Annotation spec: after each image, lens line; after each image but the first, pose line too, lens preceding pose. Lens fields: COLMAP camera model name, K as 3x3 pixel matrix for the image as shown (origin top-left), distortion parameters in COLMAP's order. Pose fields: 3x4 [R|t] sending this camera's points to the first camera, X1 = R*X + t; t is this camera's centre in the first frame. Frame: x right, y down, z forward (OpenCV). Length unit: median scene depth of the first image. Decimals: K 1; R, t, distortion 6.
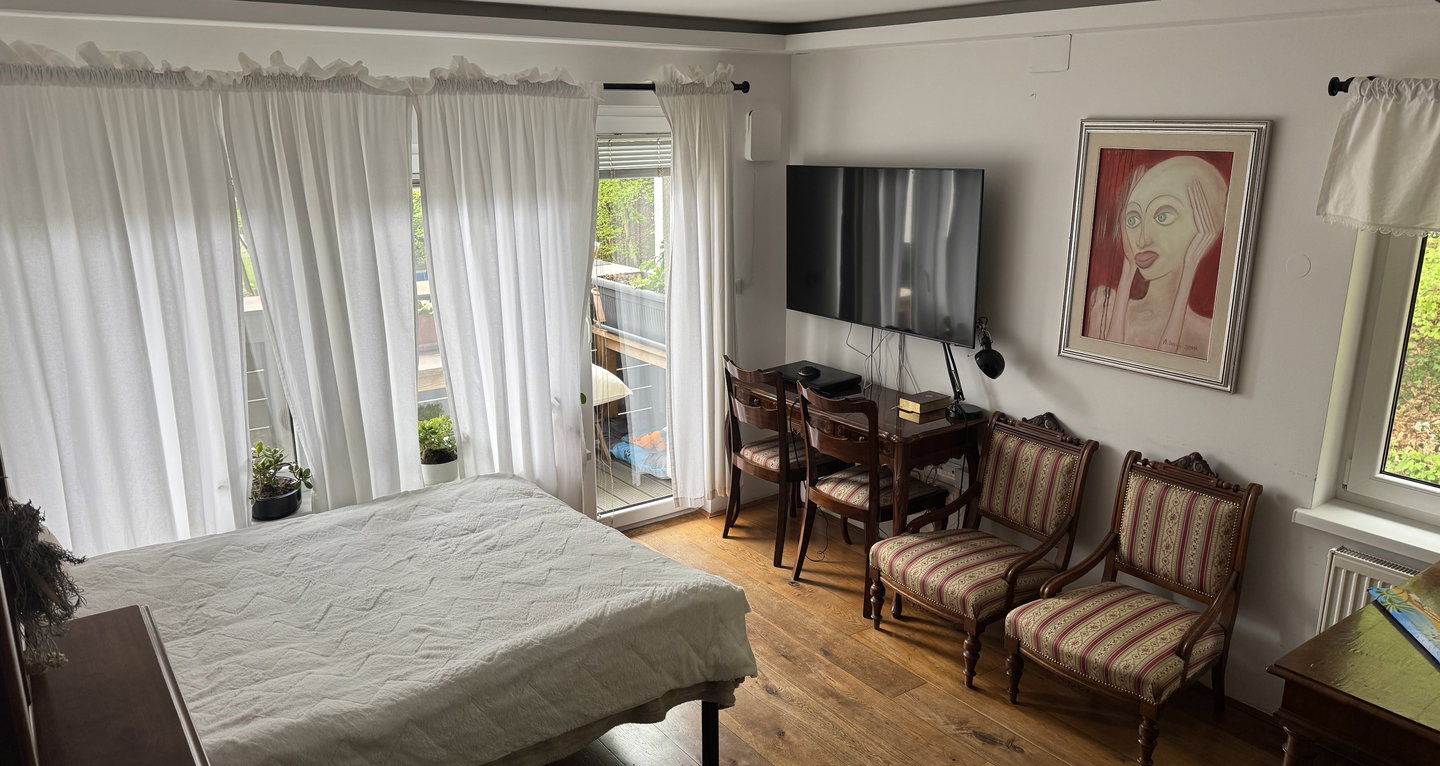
lens RADIAL K [[1008.5, 0, 739.3], [0, 1008.5, 381.6], [0, 0, 1]] dist [0.003541, -0.004172]
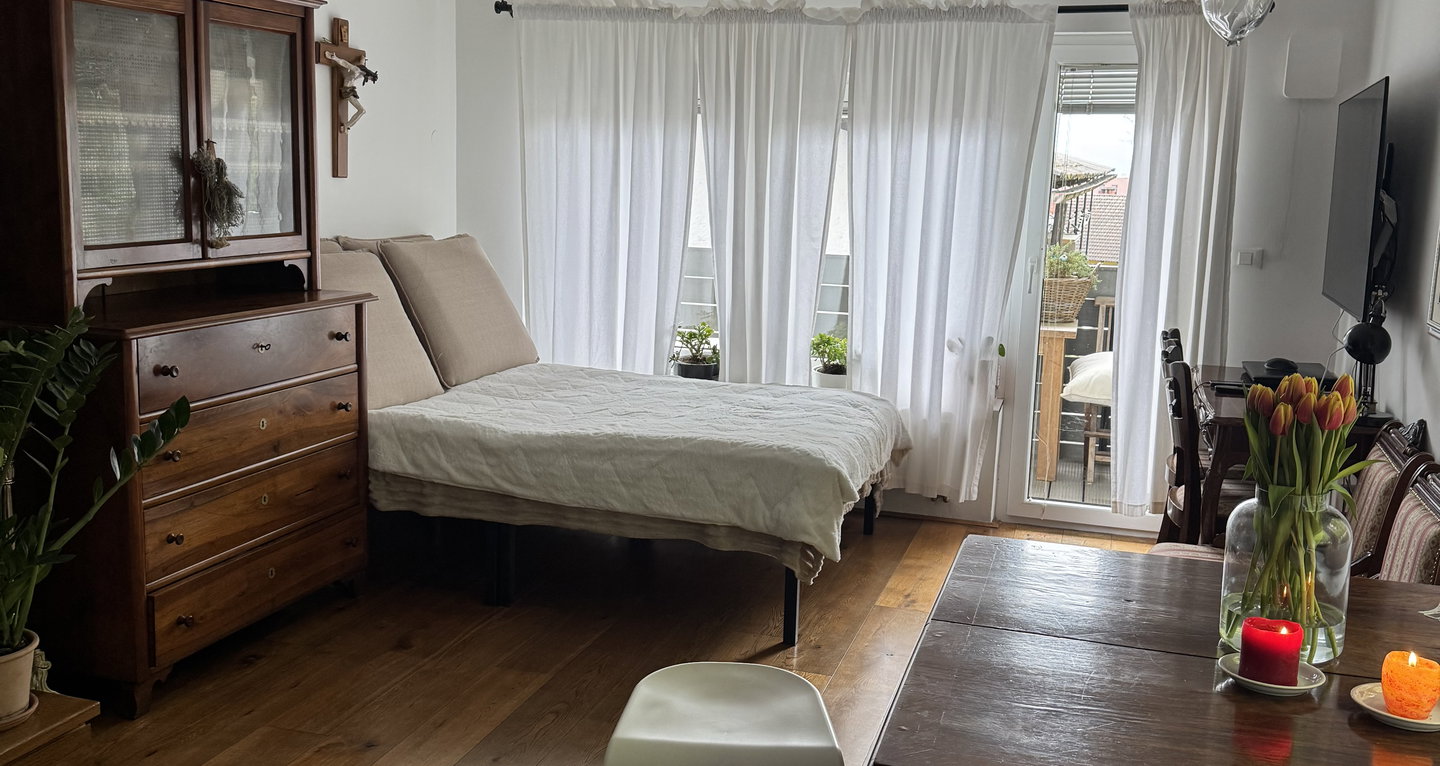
lens RADIAL K [[1309.0, 0, 720.0], [0, 1309.0, 383.0], [0, 0, 1]] dist [0.096967, -0.006255]
pose [[0.587460, 0.146461, -0.795889, 0.825229], [-0.230631, 0.973001, 0.008820, 0.120906], [0.775693, 0.178375, 0.605378, 0.093078]]
